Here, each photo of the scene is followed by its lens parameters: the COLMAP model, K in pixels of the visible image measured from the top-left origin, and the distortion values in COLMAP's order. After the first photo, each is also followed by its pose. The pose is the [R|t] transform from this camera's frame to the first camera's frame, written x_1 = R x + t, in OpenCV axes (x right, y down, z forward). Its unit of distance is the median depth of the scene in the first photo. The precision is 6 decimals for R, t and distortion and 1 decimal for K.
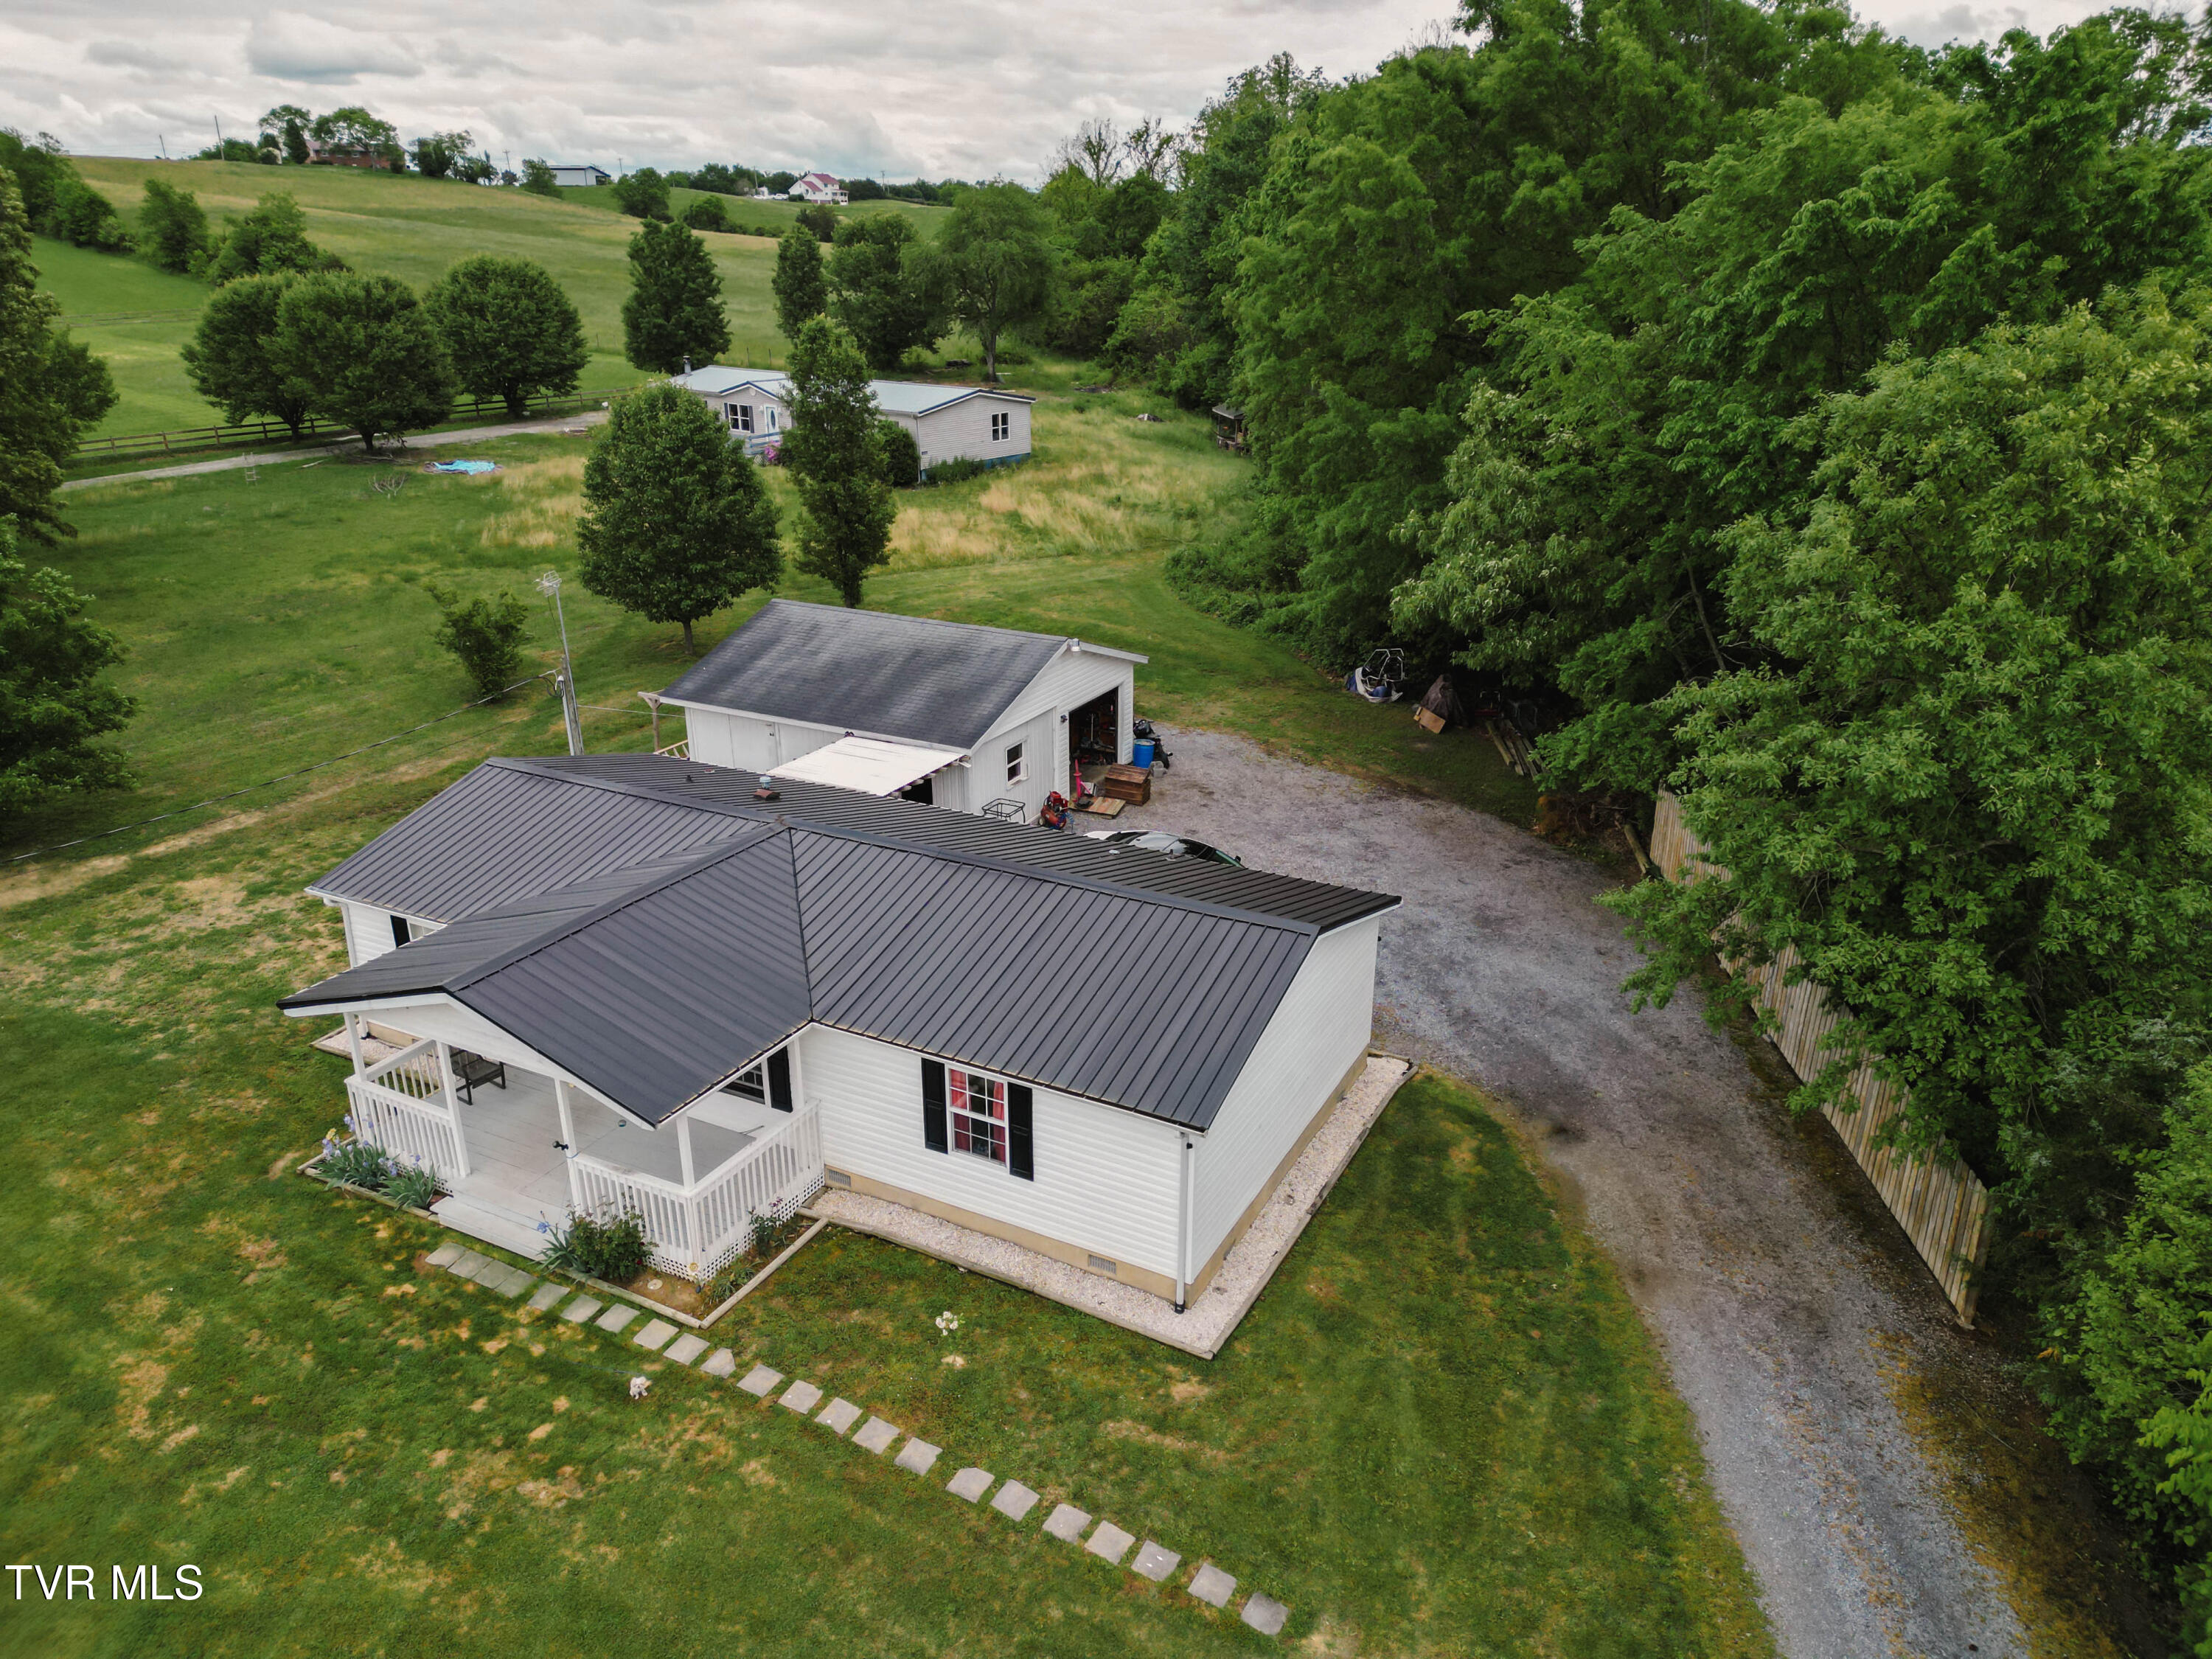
lens RADIAL K [[1528.9, 0, 1116.7], [0, 1528.9, 834.1], [0, 0, 1]] dist [0.082732, -0.076596]
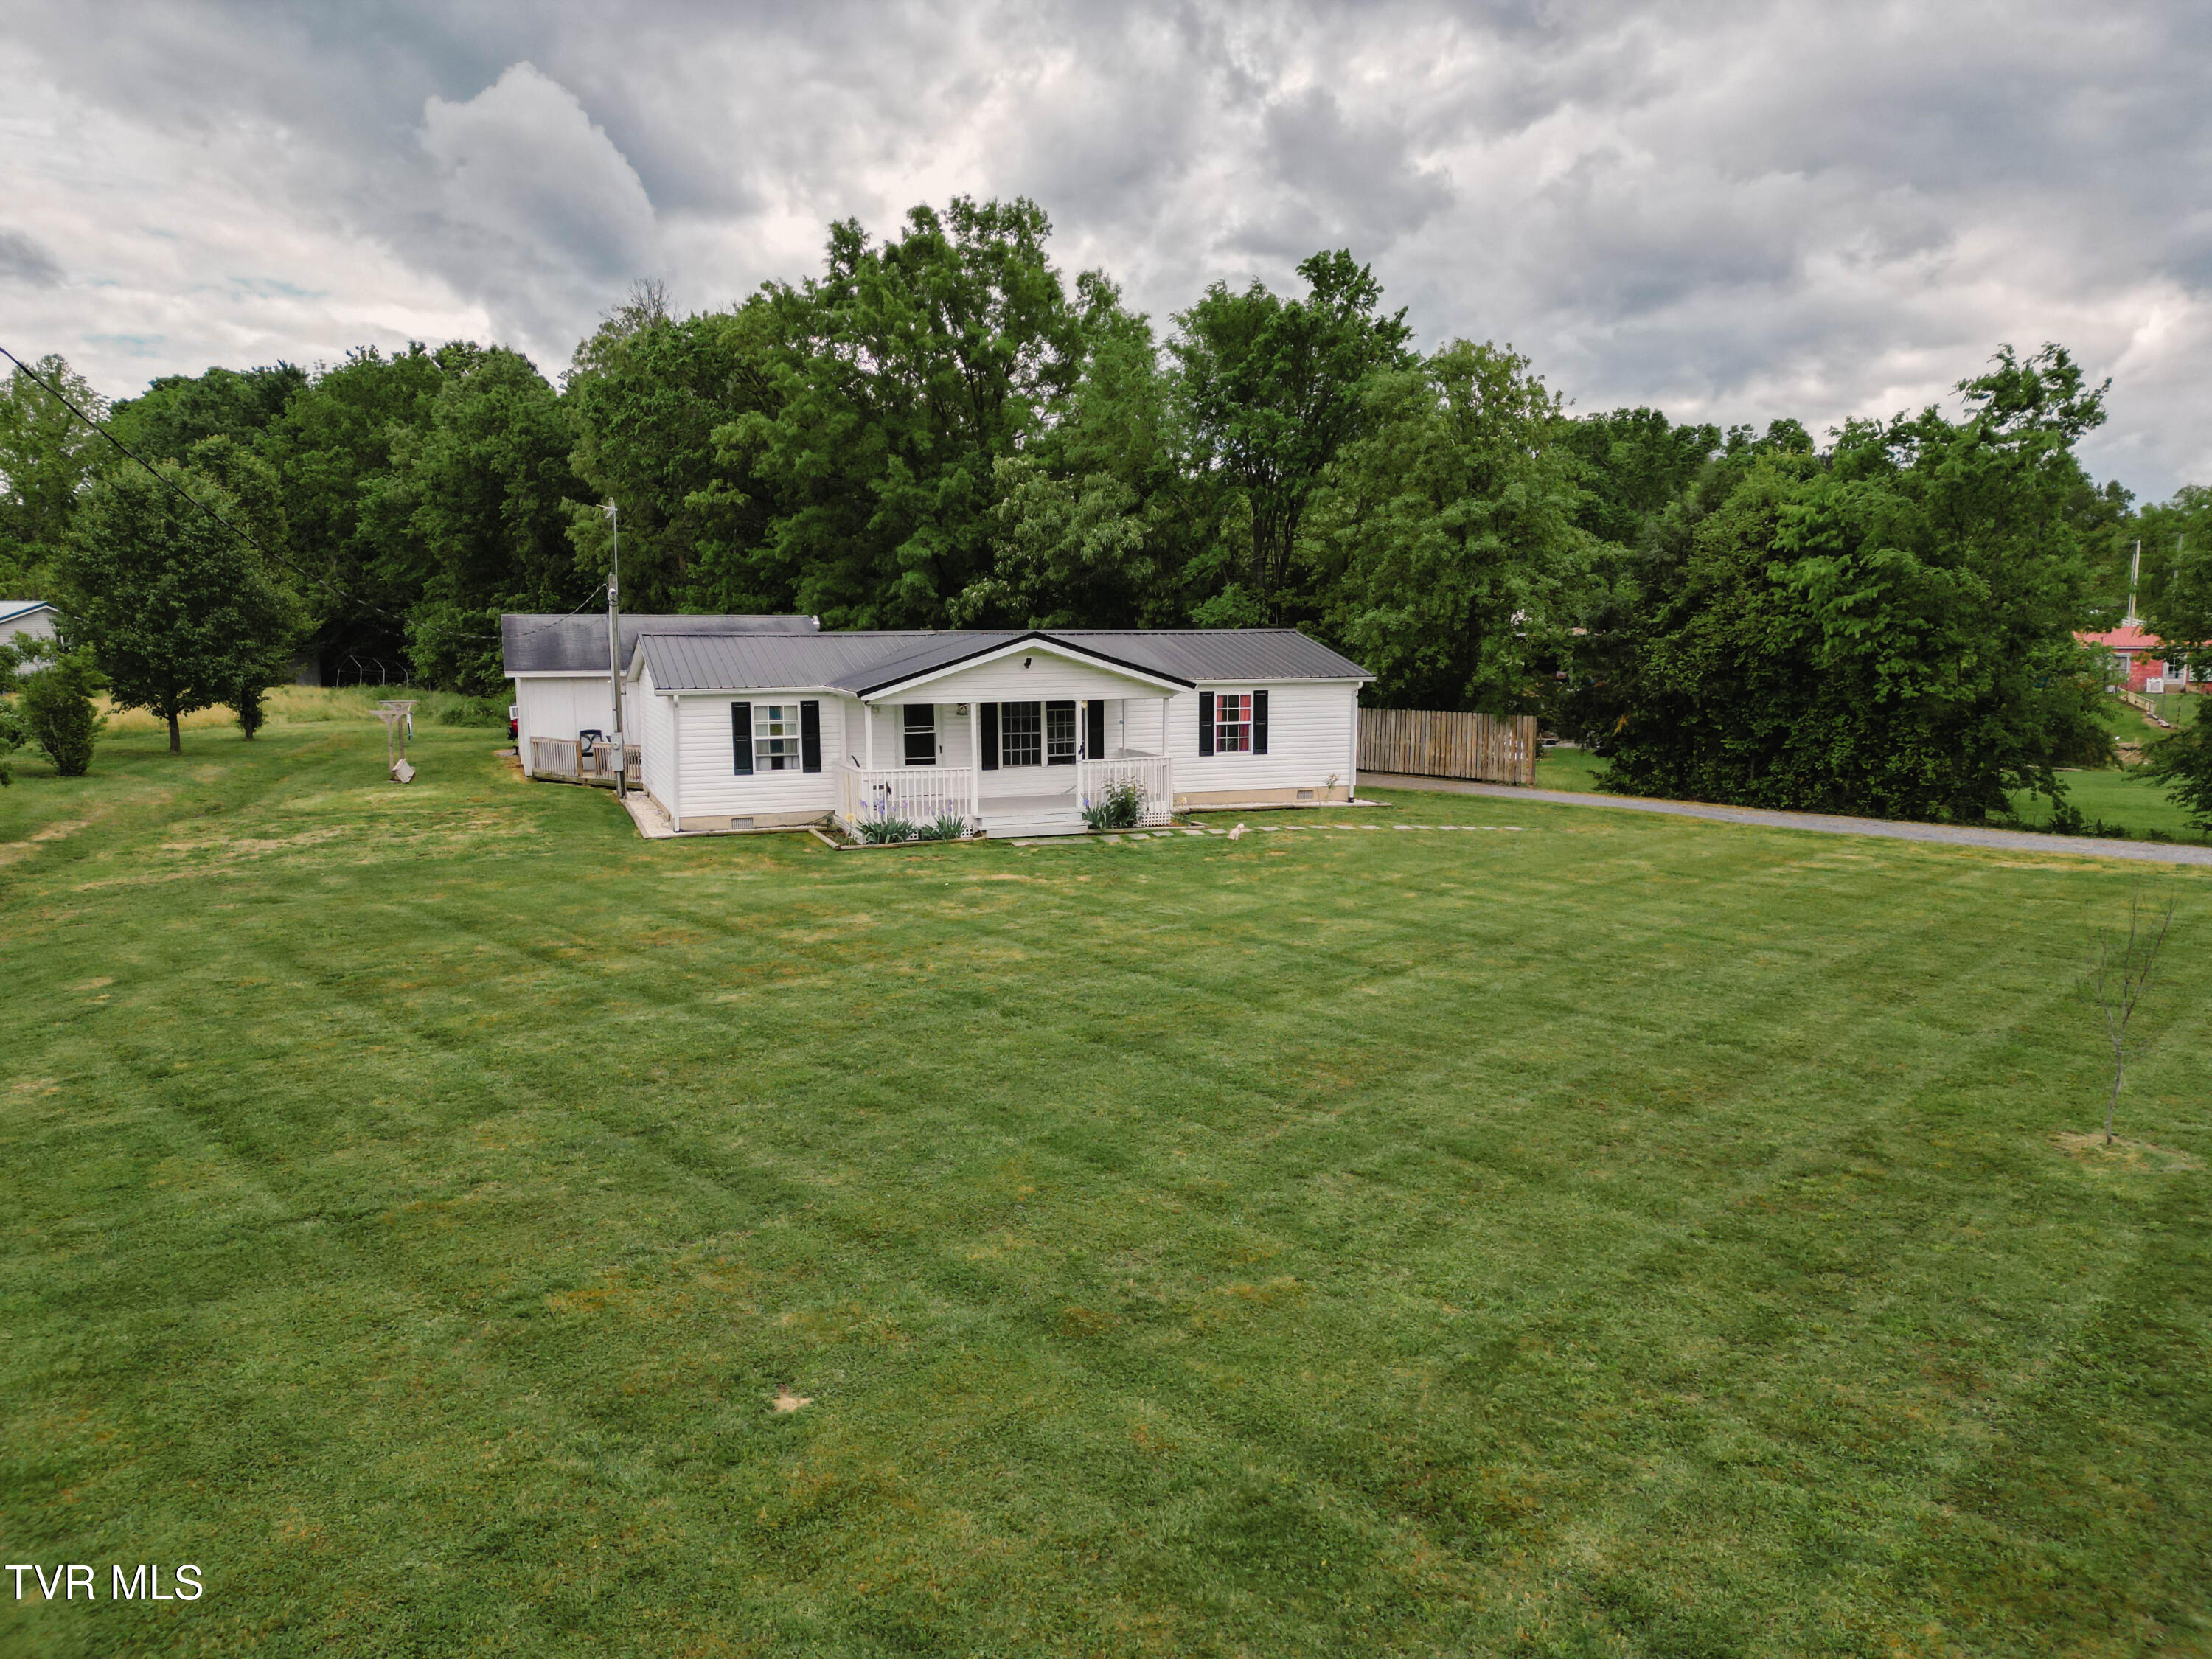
lens RADIAL K [[1528.9, 0, 1116.7], [0, 1528.9, 834.1], [0, 0, 1]] dist [0.082732, -0.076596]
pose [[0.655931, -0.105366, 0.747430, -1.417798], [0.281492, 0.952923, -0.112698, 0.445020], [-0.700369, 0.284318, 0.654711, 0.018775]]
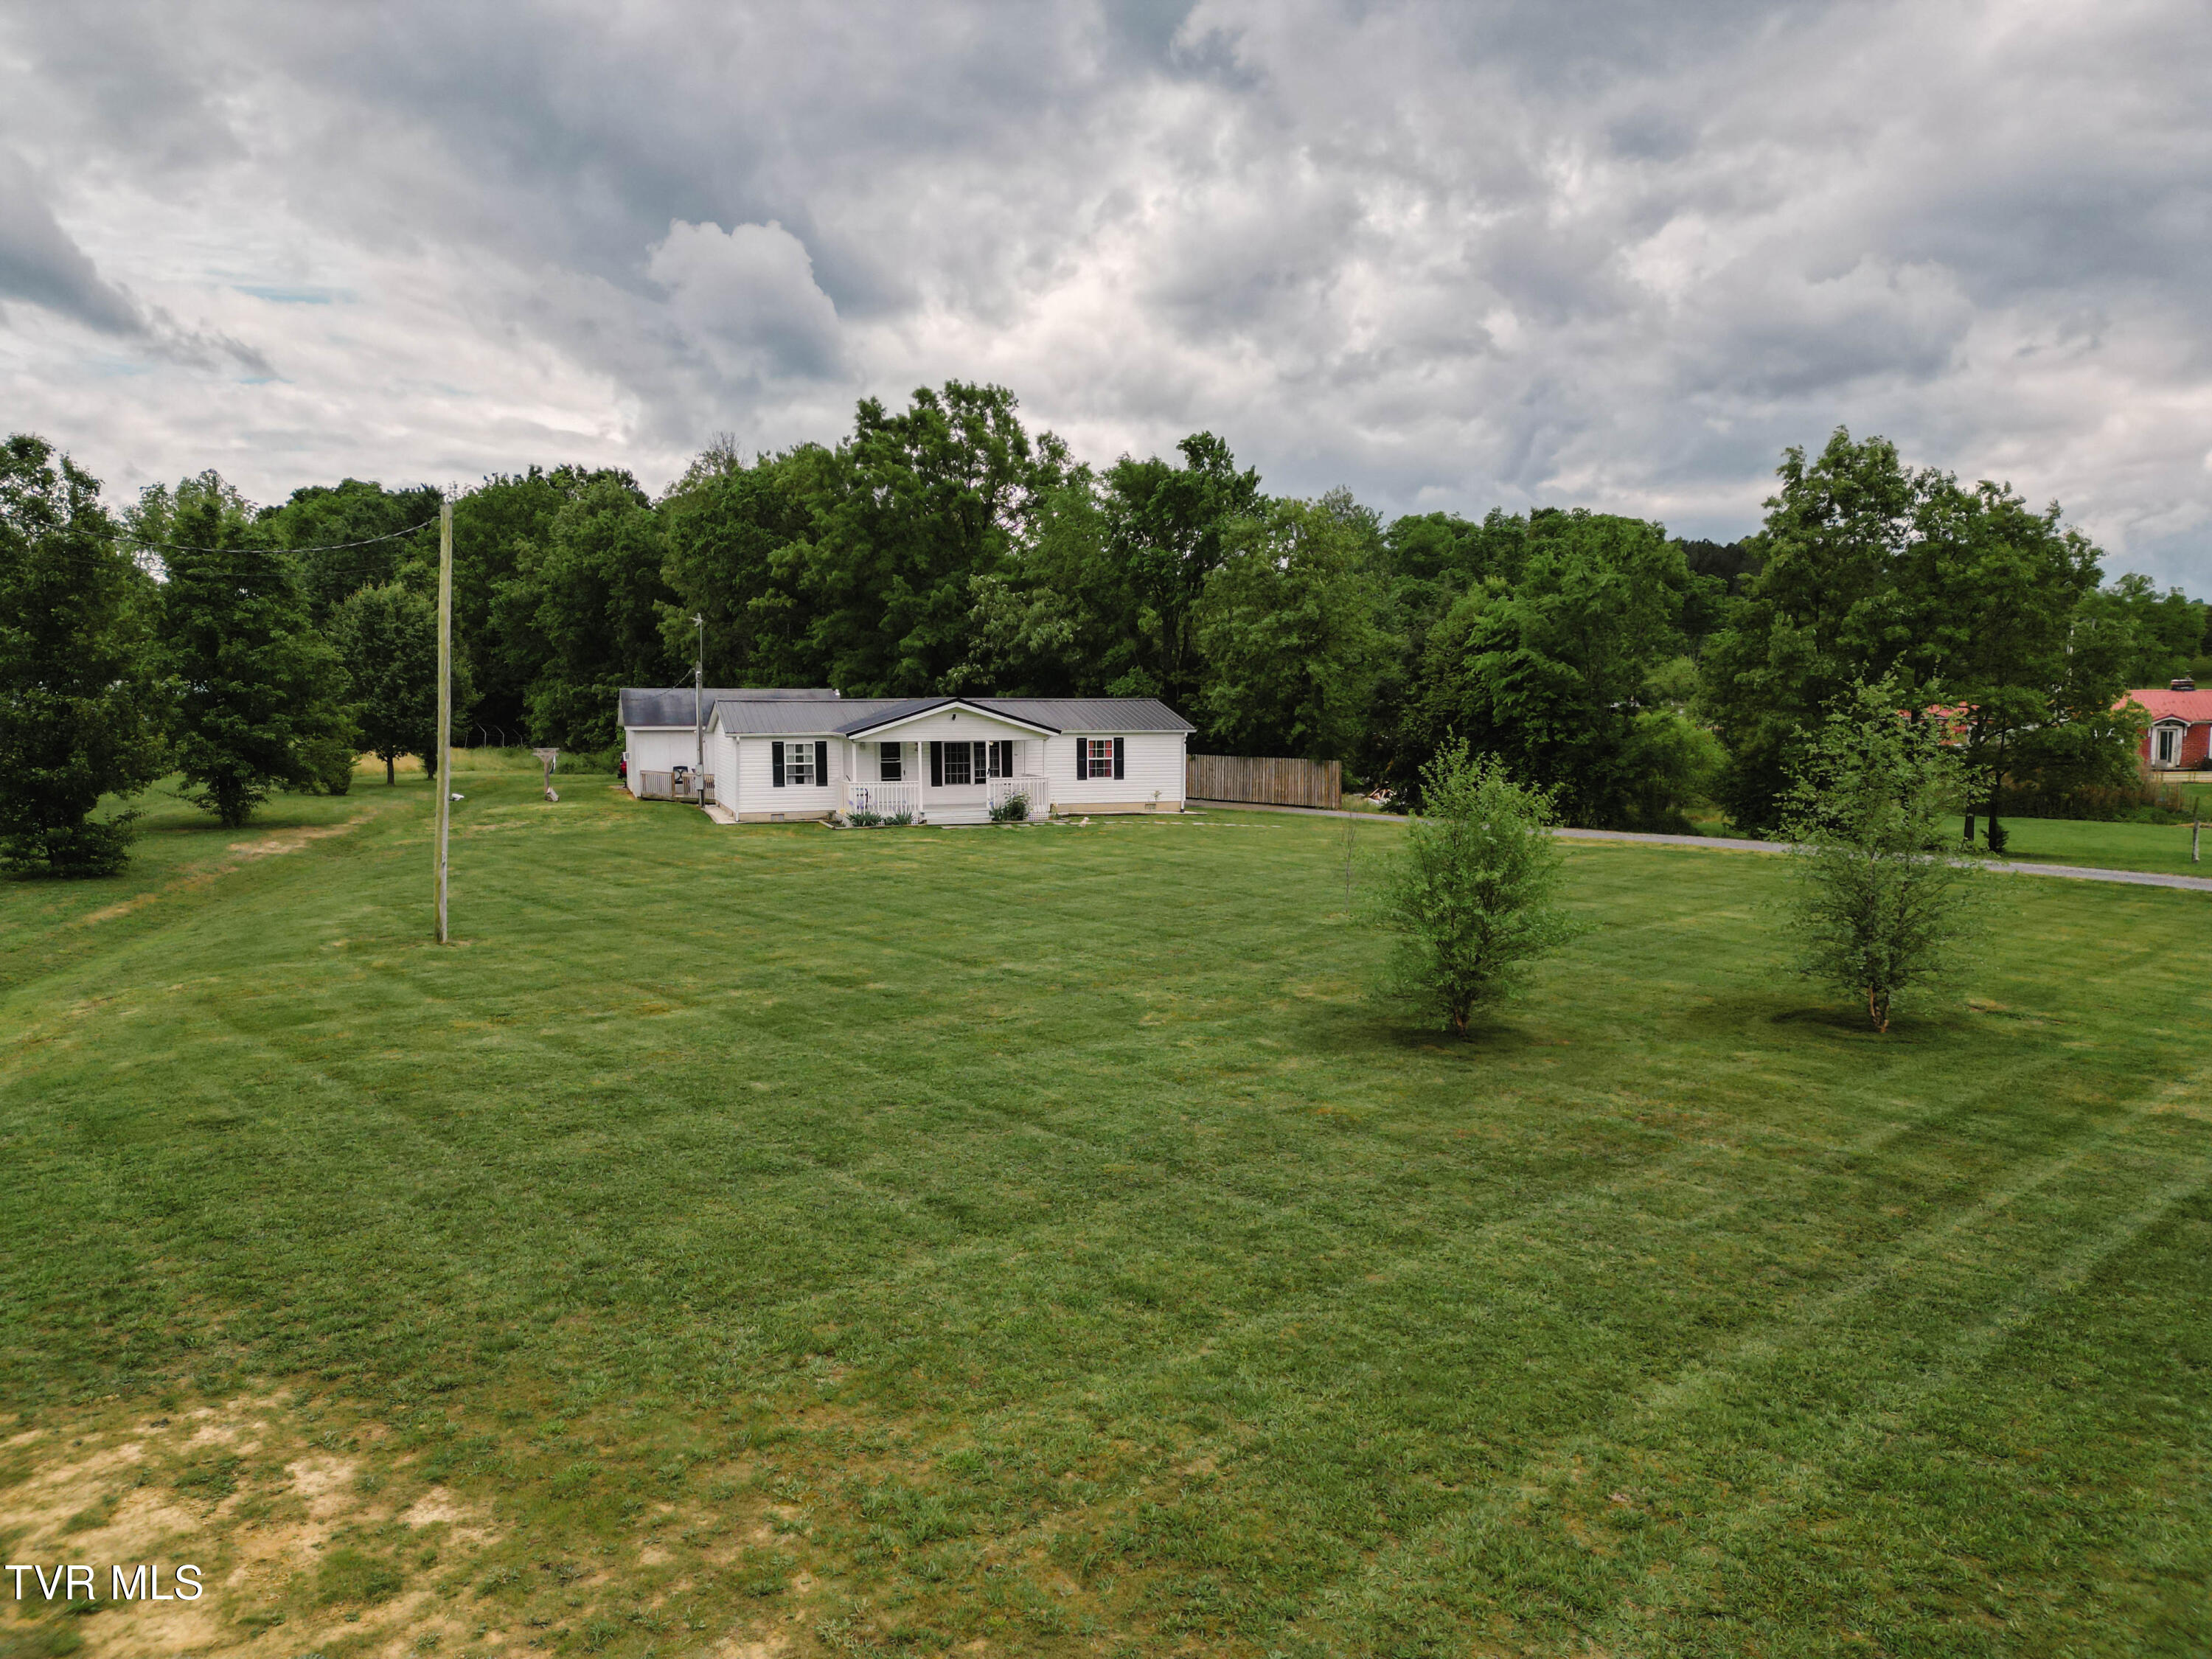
lens RADIAL K [[1464.2, 0, 1130.6], [0, 1464.2, 879.9], [0, 0, 1]] dist [0.053855, -0.055492]
pose [[0.671397, -0.091164, 0.735470, -1.849534], [0.274935, 0.952226, -0.132951, 0.705538], [-0.688213, 0.291469, 0.664386, -0.603487]]
